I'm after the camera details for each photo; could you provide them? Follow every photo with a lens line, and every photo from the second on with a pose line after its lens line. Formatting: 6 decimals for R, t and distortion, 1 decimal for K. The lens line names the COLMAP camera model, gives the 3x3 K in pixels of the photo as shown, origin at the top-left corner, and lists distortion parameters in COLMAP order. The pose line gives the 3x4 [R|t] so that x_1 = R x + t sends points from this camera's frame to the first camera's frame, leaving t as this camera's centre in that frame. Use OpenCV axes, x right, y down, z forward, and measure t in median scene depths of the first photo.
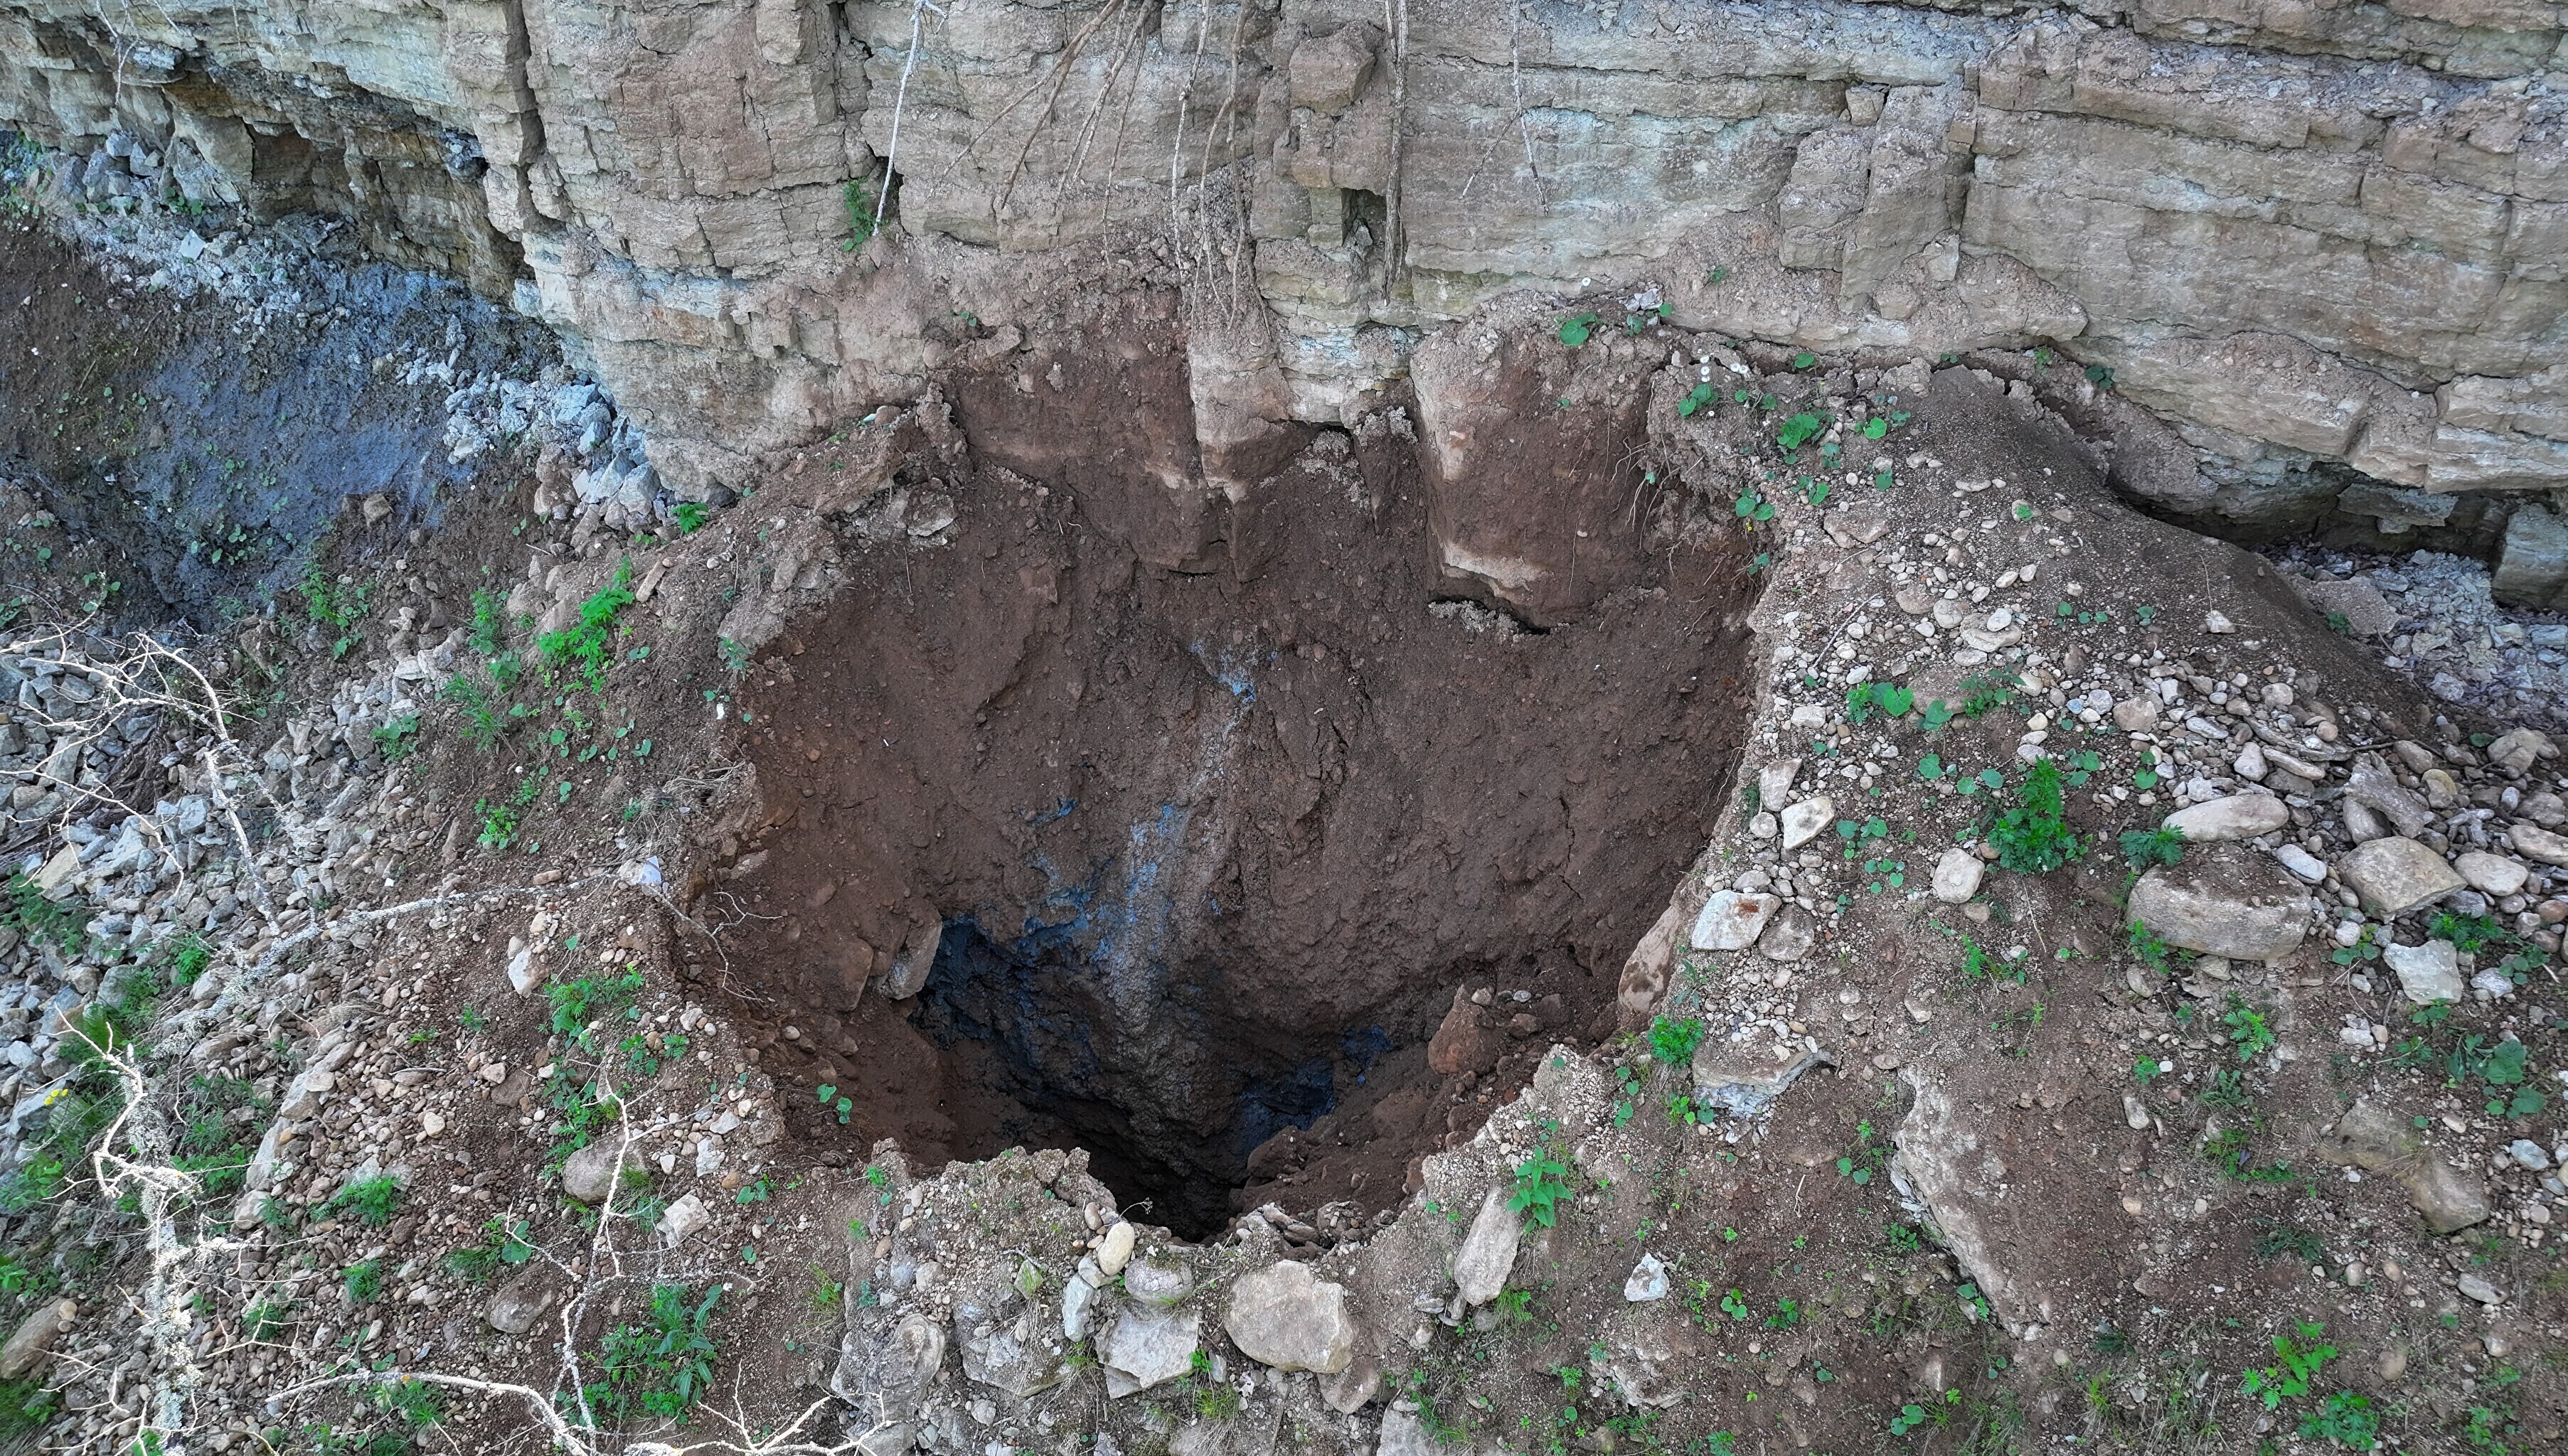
lens RADIAL K [[1775.8, 0, 1274.4], [0, 1775.8, 720.1], [0, 0, 1]] dist [0.005693, 0.000642]
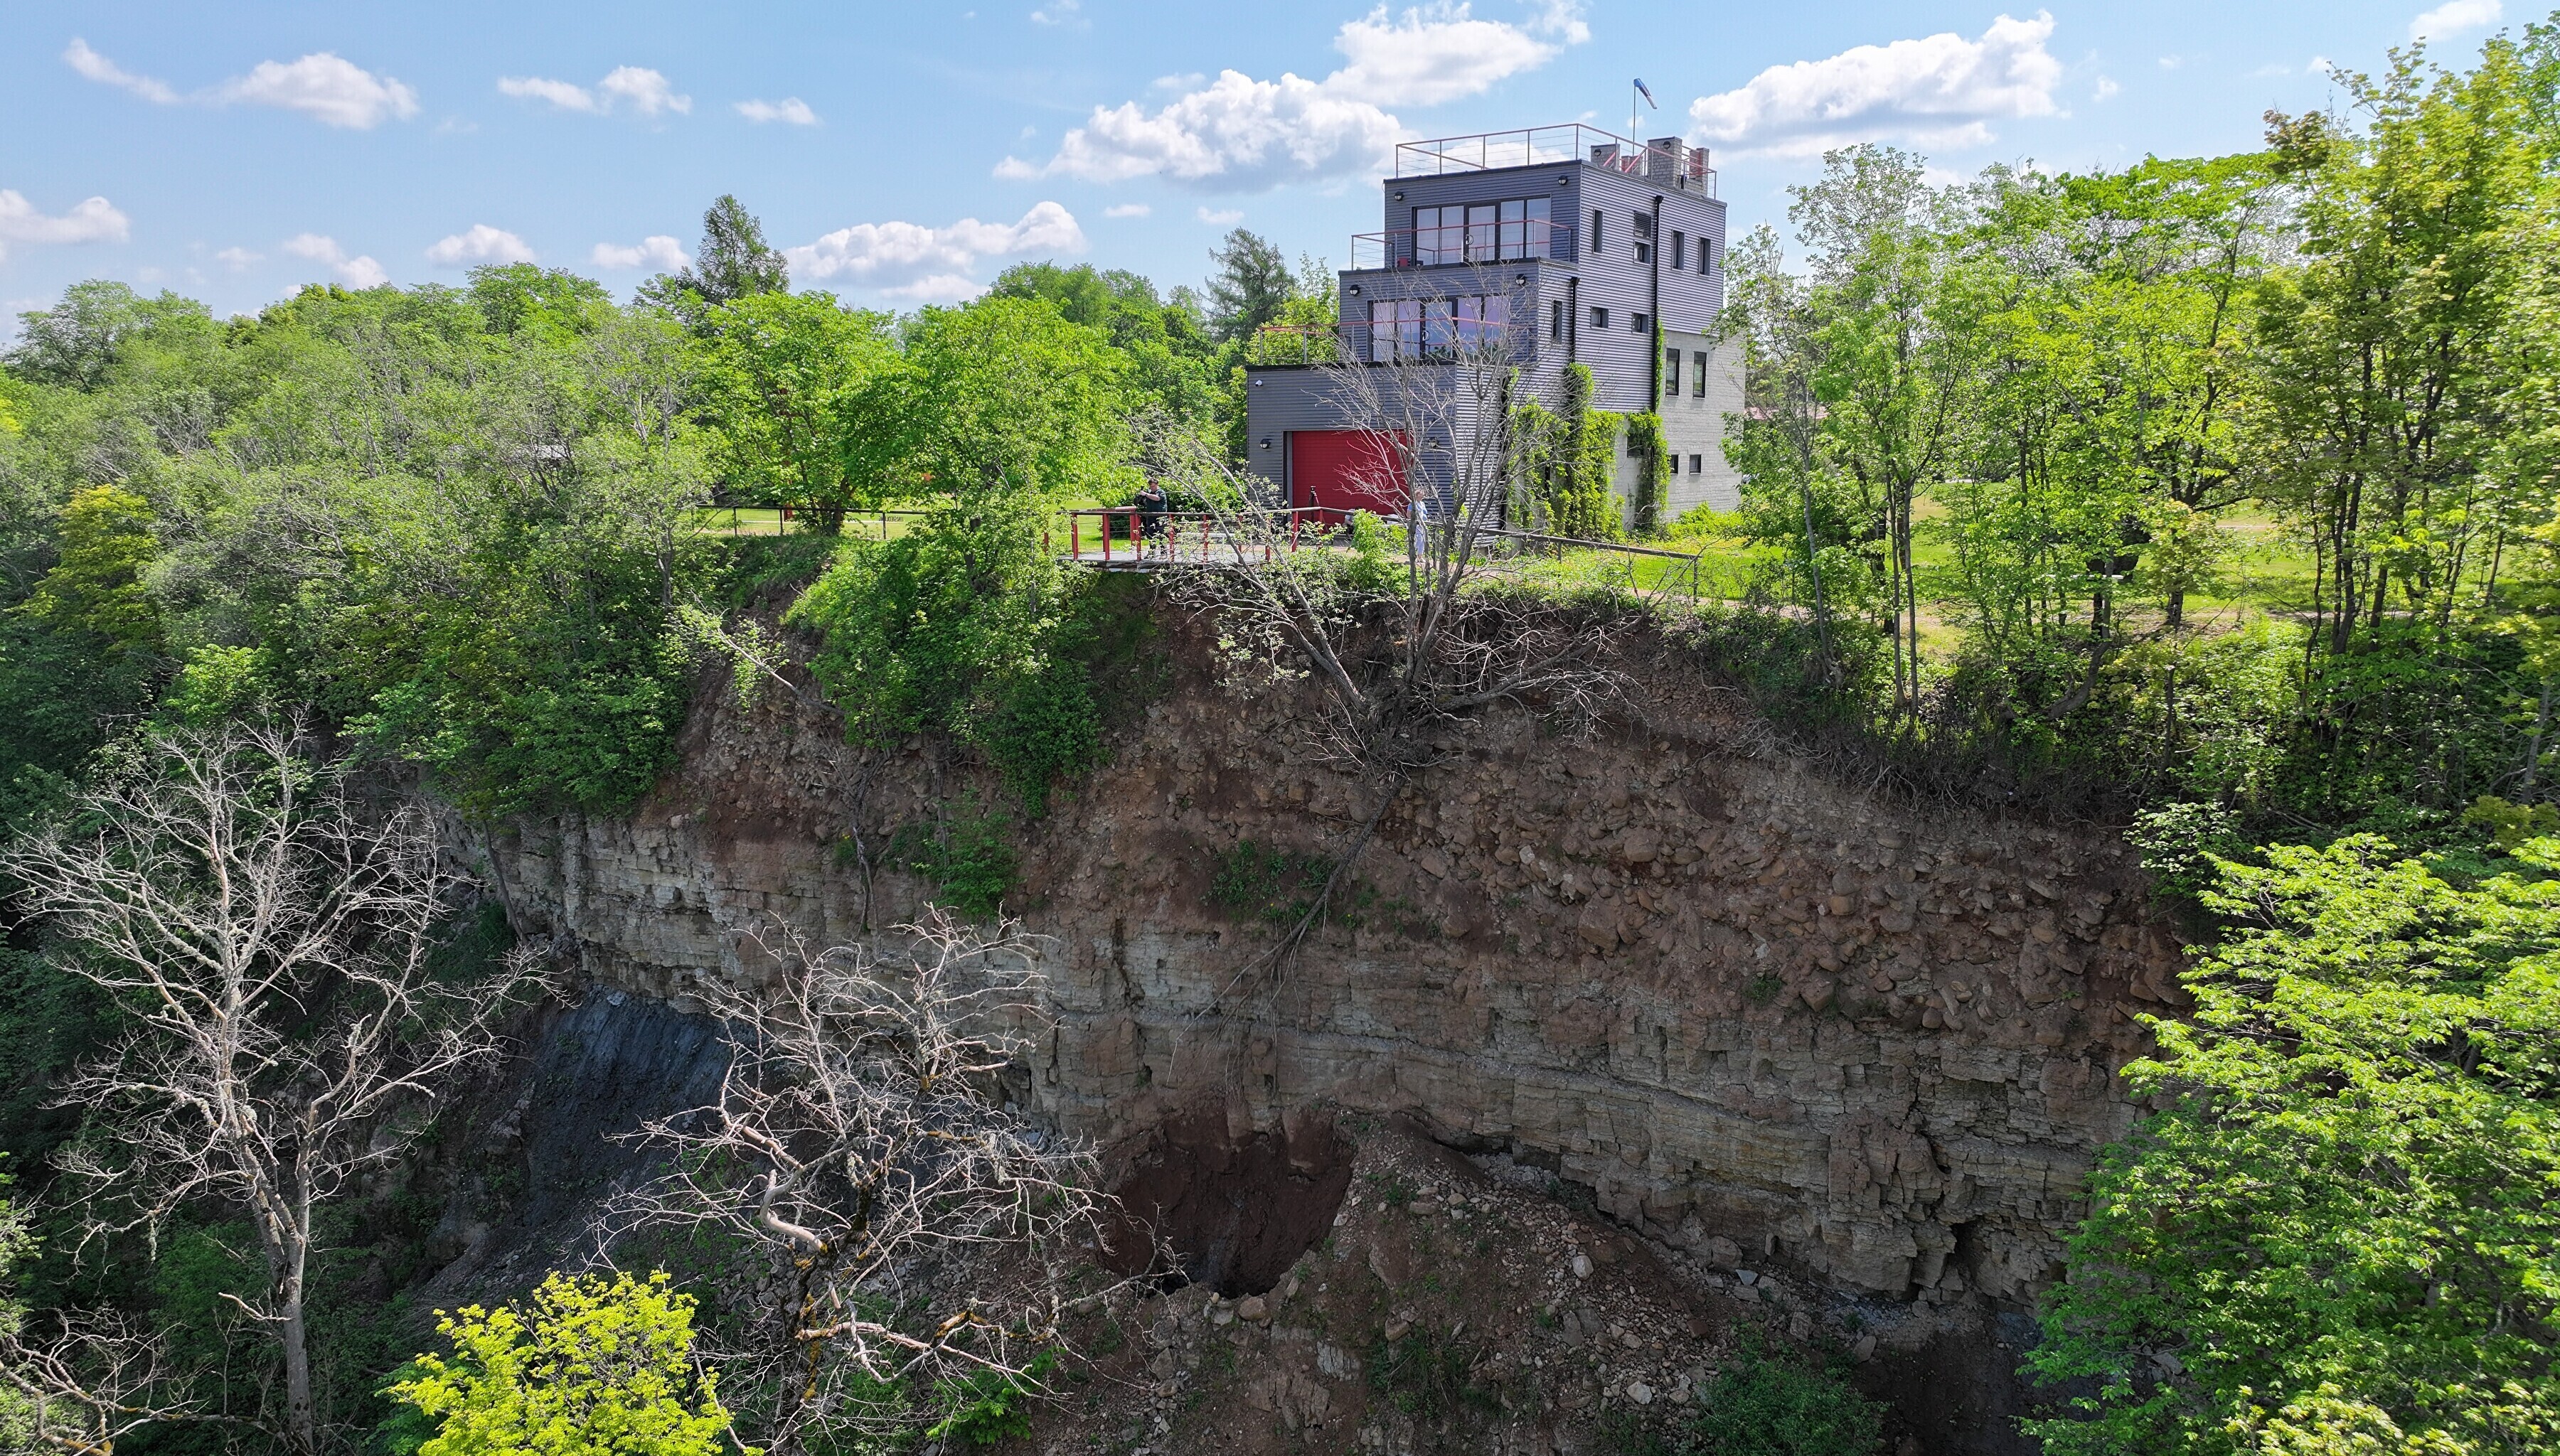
lens RADIAL K [[1770.3, 0, 1270.4], [0, 1770.3, 720.1], [0, 0, 1]] dist [0.005693, 0.000642]
pose [[0.999897, 0.000073, 0.014337, -0.009795], [0.006507, 0.888776, -0.458296, 1.010566], [-0.012776, 0.458342, 0.888684, -3.583202]]
